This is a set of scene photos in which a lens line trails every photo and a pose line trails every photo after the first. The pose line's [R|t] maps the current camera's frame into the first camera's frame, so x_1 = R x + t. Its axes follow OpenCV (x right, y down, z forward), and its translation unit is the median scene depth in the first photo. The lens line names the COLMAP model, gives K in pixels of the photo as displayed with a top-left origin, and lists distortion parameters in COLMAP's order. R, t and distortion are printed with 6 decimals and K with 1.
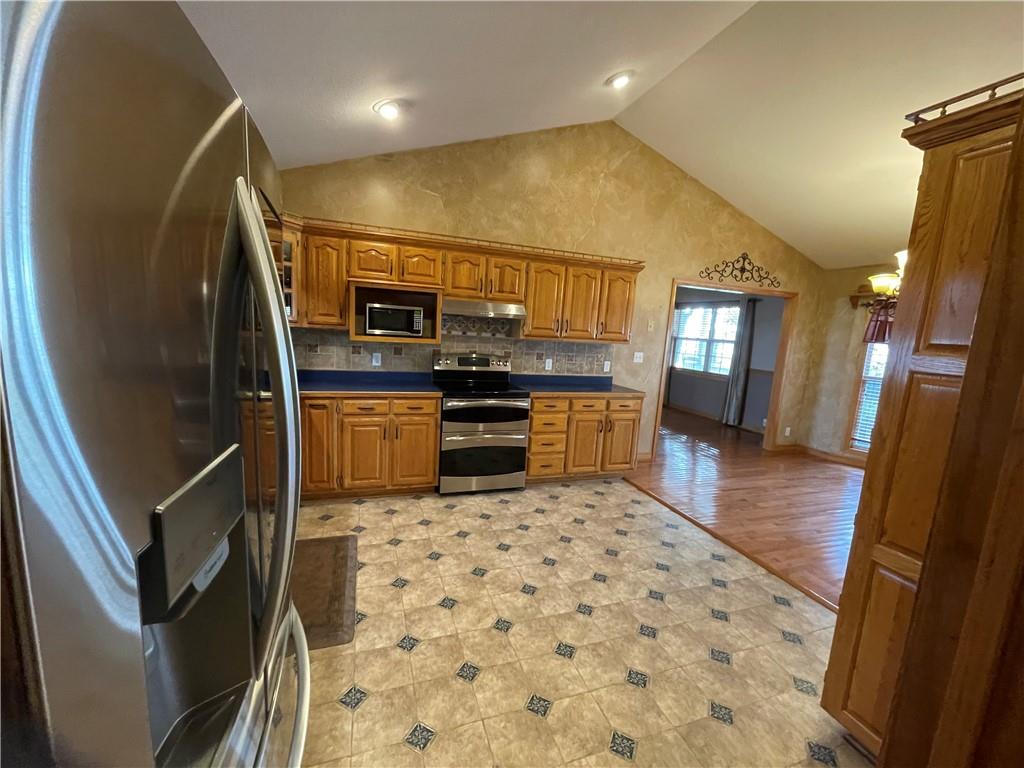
lens RADIAL K [[413.6, 0, 508.2], [0, 413.6, 388.4], [0, 0, 1]] dist [-0.004388, 0.000083]
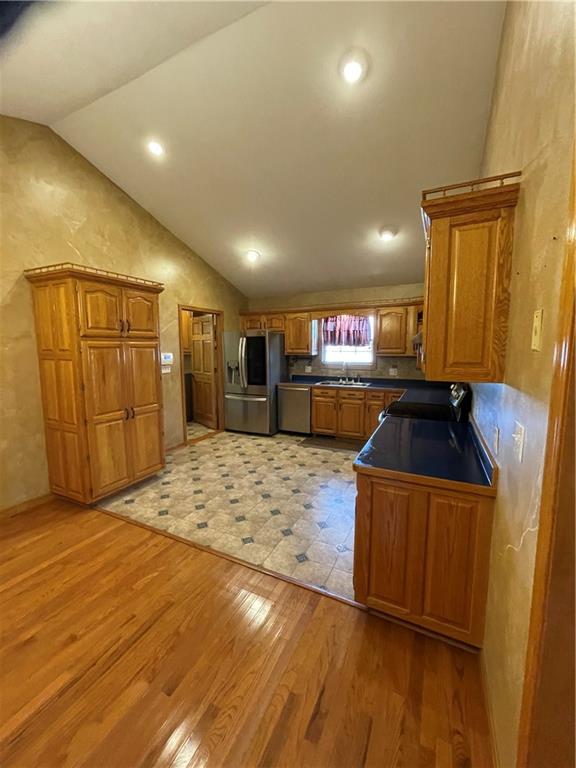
lens RADIAL K [[310.2, 0, 288.1], [0, 310.2, 382.3], [0, 0, 1]] dist [-0.004388, 0.000083]
pose [[-0.700944, 0.025450, -0.712763, 0.700867], [-0.143533, 0.973883, 0.175926, -0.154657], [0.698625, 0.225619, -0.678984, 1.223293]]
